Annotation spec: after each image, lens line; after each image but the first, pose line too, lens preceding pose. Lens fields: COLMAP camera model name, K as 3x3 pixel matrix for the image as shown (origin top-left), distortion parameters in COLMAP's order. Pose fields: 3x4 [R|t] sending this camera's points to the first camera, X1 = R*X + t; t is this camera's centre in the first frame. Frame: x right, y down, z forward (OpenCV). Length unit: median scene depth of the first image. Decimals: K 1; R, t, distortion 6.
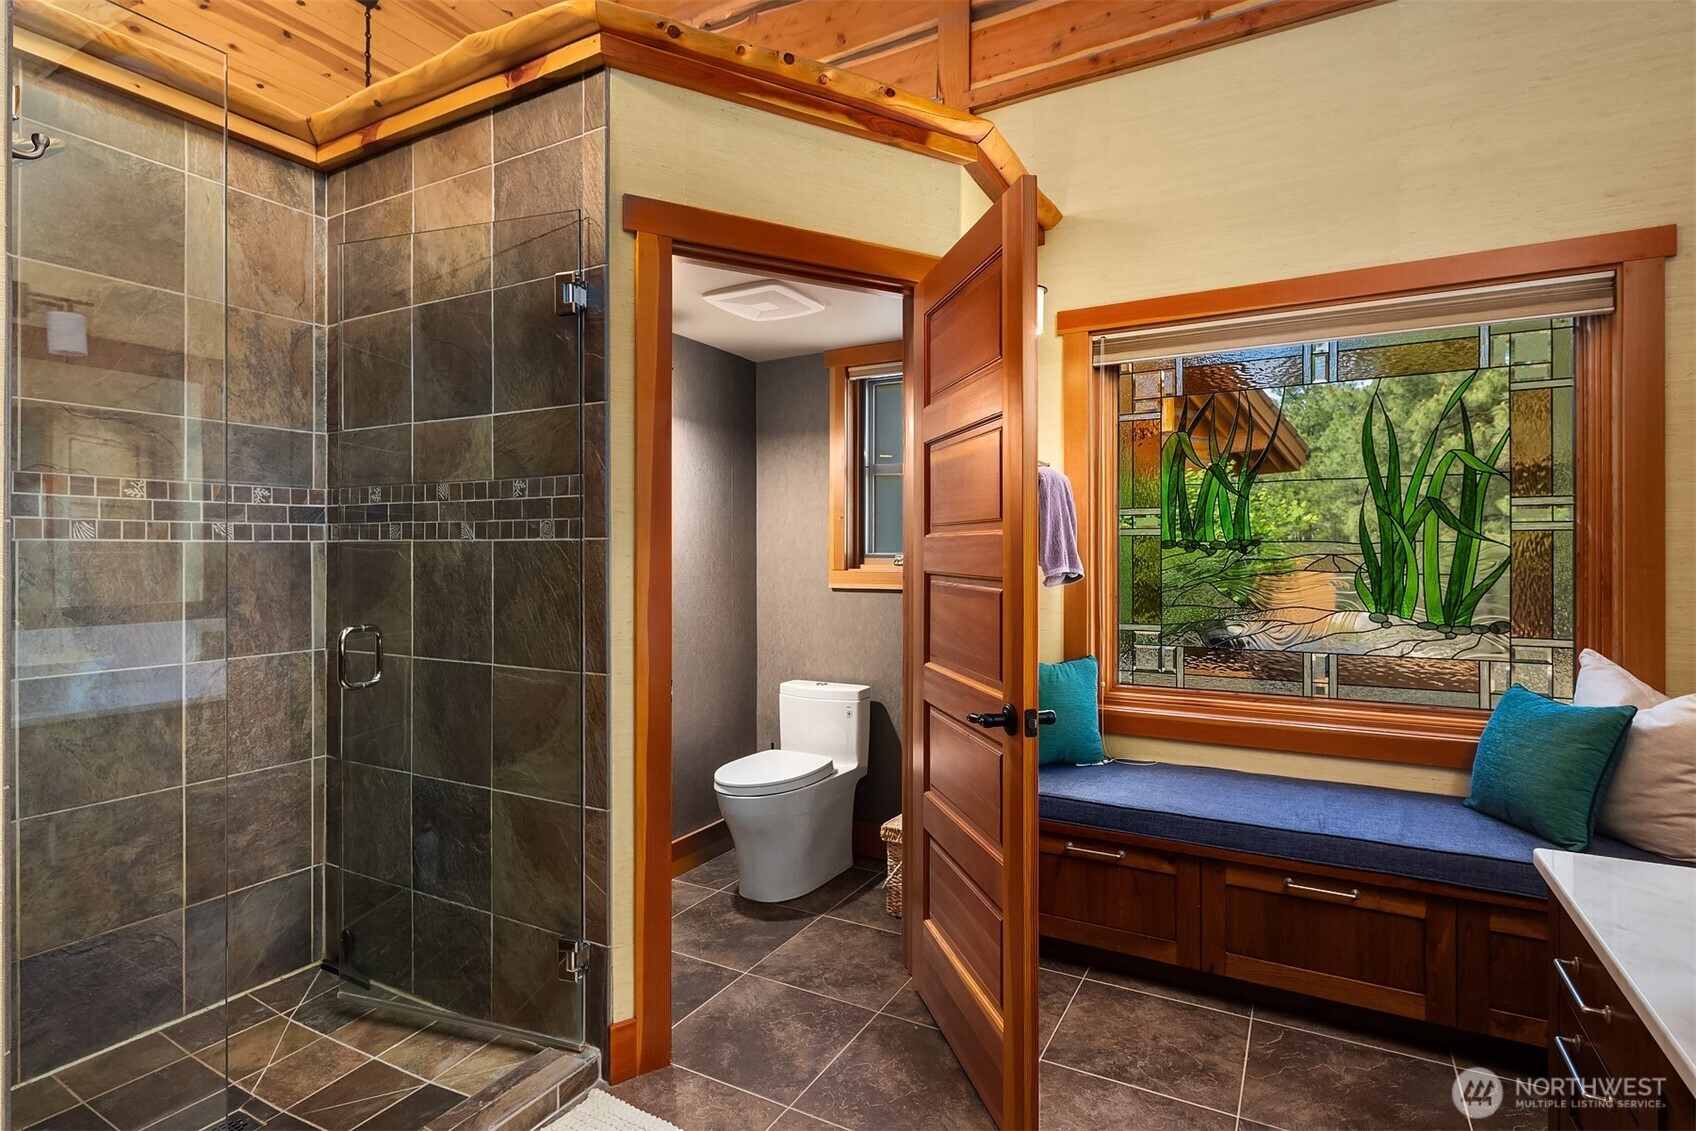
lens RADIAL K [[839.1, 0, 848.3], [0, 839.1, 551.9], [0, 0, 1]] dist [-0.003554, -0.000620]
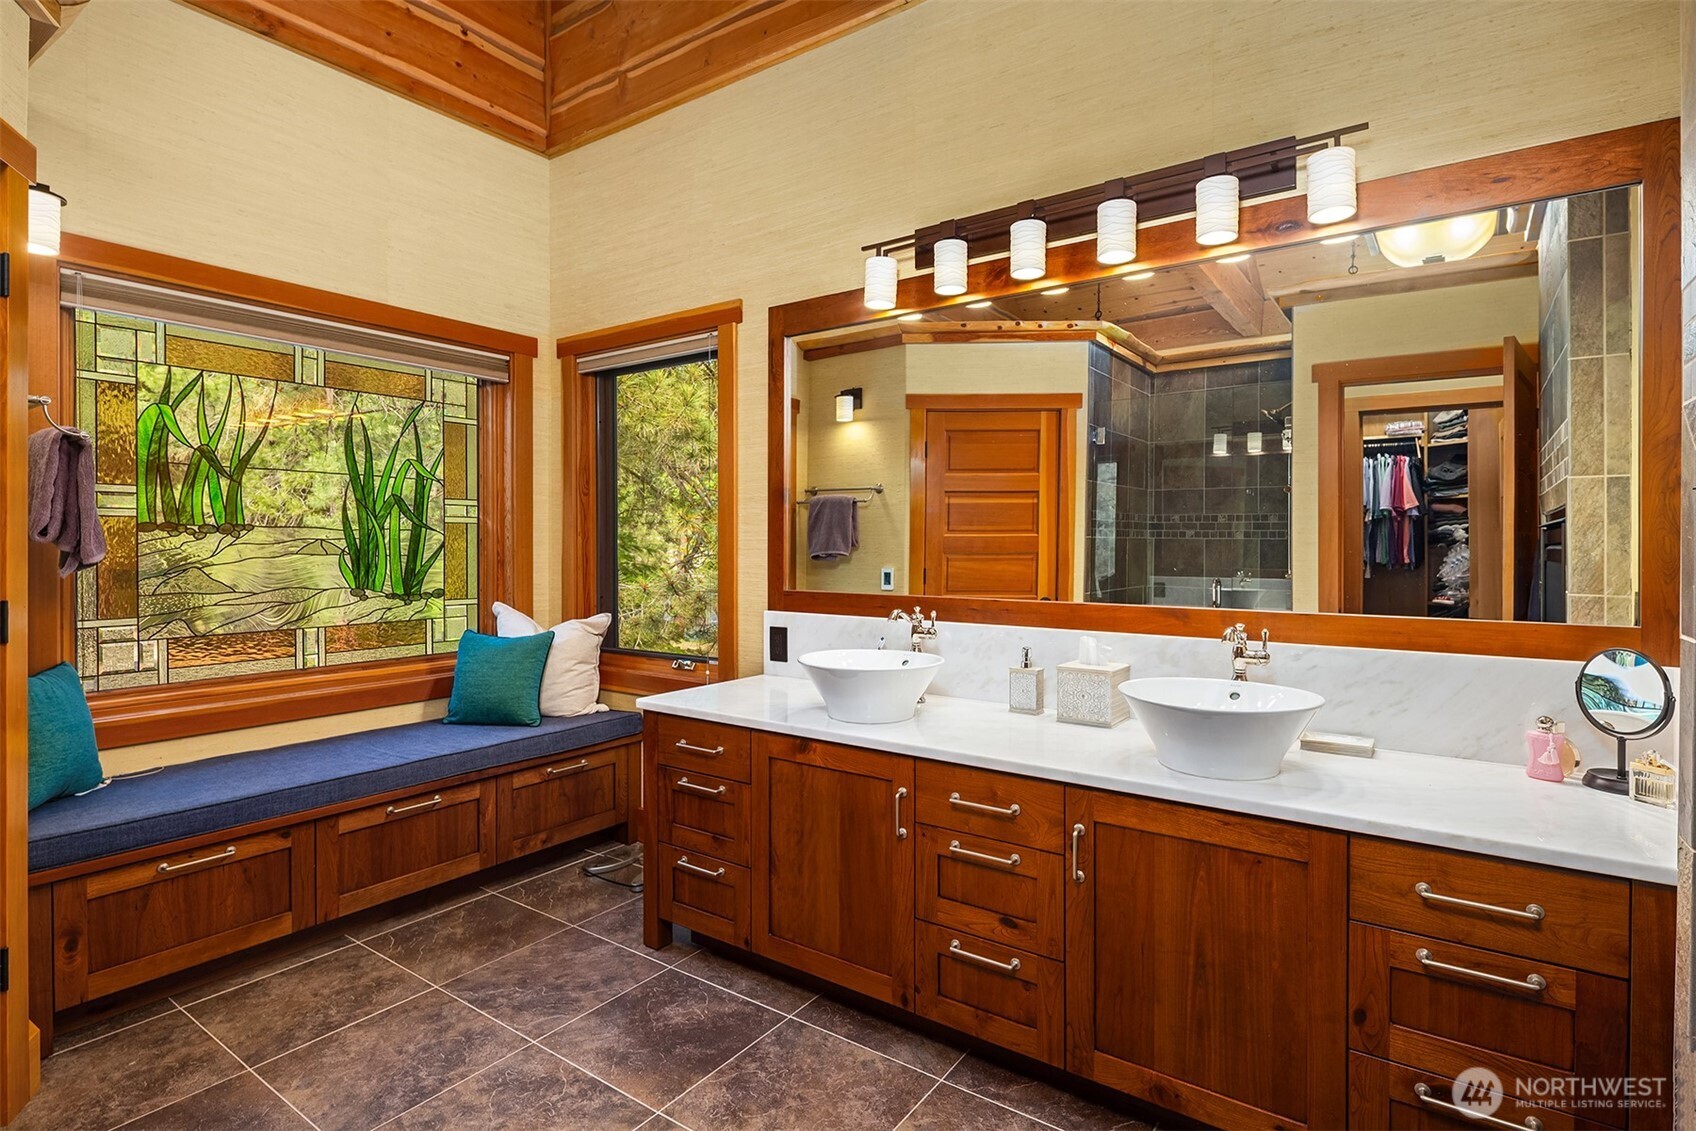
lens RADIAL K [[839.1, 0, 847.2], [0, 839.1, 558.1], [0, 0, 1]] dist [-0.003554, -0.000620]
pose [[0.107540, -0.012946, 0.994116, -0.505591], [0.000904, 0.999916, 0.012924, 0.015933], [-0.994200, -0.000491, 0.107543, 0.187256]]
